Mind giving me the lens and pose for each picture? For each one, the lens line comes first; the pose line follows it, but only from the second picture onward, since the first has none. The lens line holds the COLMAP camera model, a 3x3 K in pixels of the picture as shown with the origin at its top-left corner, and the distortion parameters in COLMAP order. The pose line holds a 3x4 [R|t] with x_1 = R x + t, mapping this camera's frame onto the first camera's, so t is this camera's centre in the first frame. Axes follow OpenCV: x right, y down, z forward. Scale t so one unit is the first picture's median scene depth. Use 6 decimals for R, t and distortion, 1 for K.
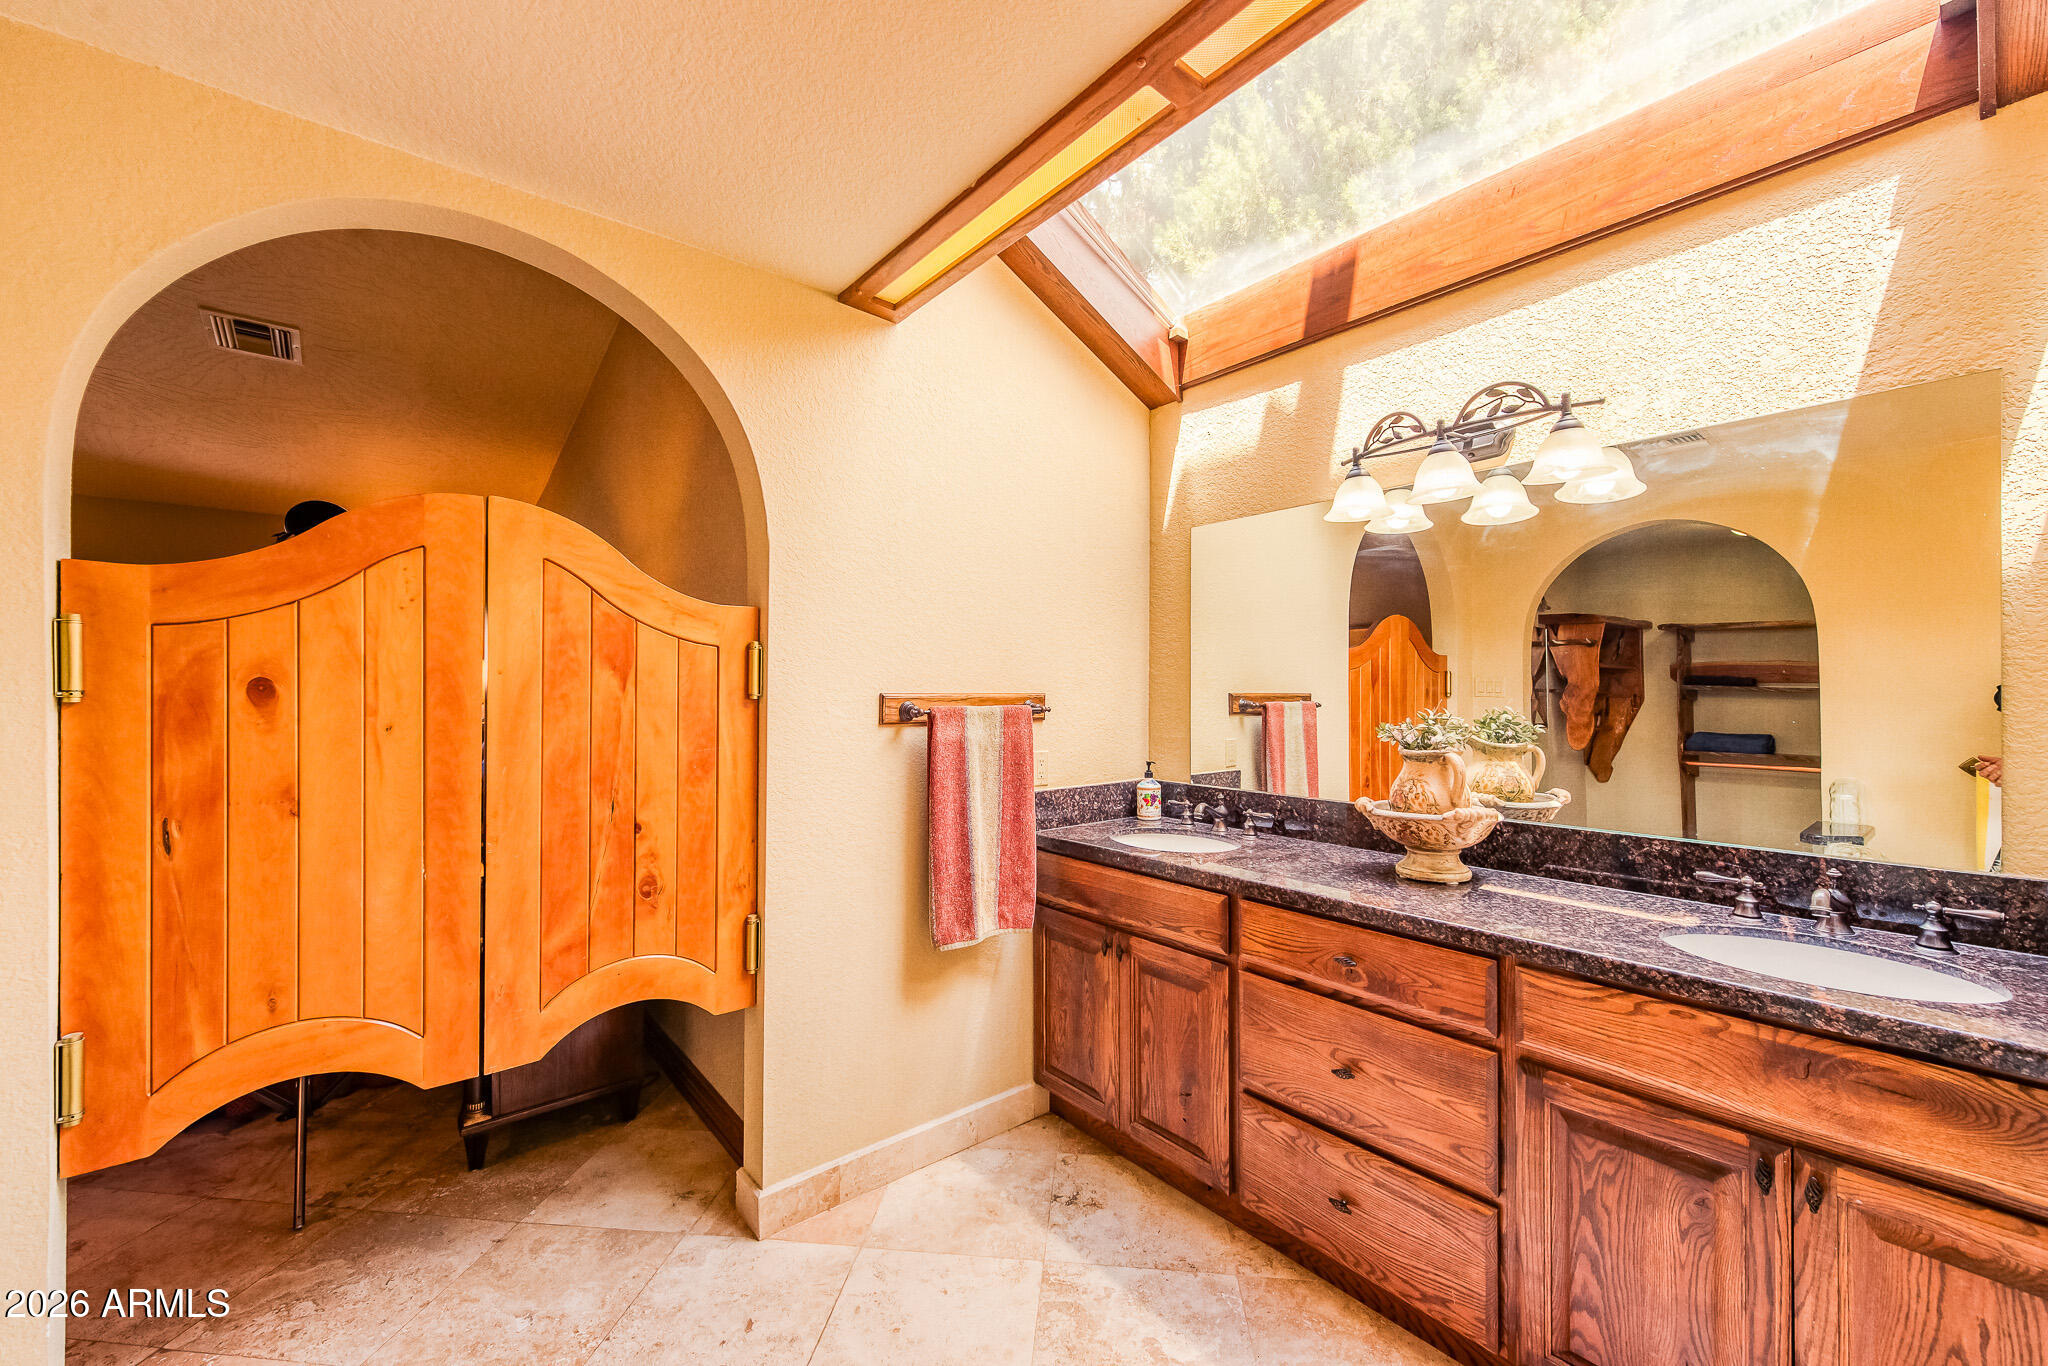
lens RADIAL K [[791.3, 0, 975.7], [0, 791.3, 685.6], [0, 0, 1]] dist [0.002290, -0.000606]
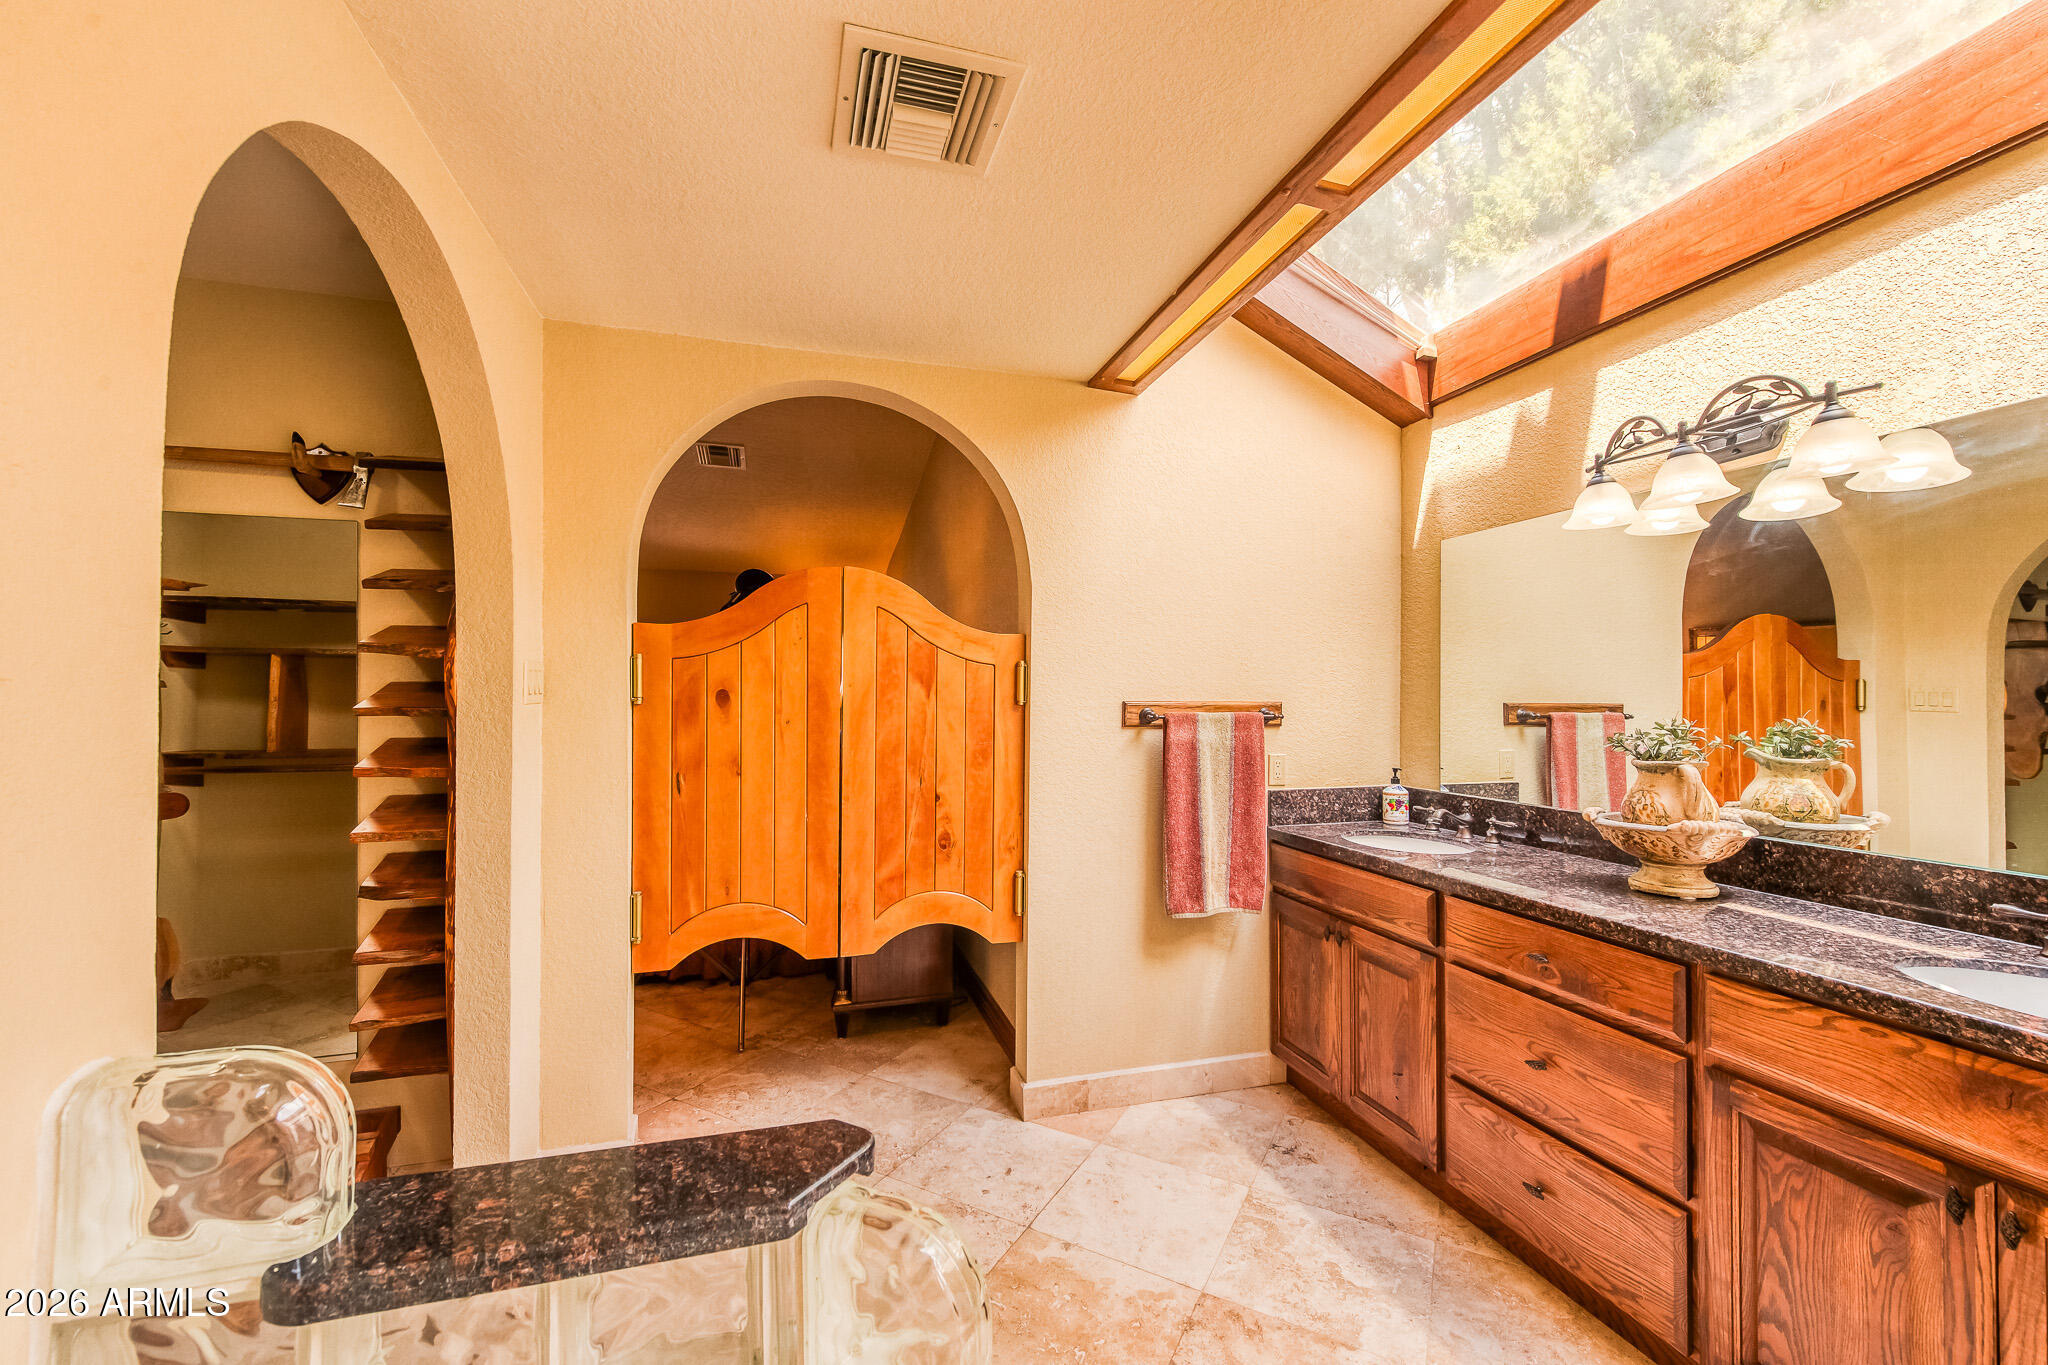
lens RADIAL K [[766.0, 0, 997.7], [0, 766.0, 691.9], [0, 0, 1]] dist [-0.000882, -0.000228]
pose [[0.926108, -0.000046, -0.377257, 0.172019], [-0.001370, 0.999993, -0.003486, 0.000081], [0.377255, 0.003745, 0.926102, -0.194933]]
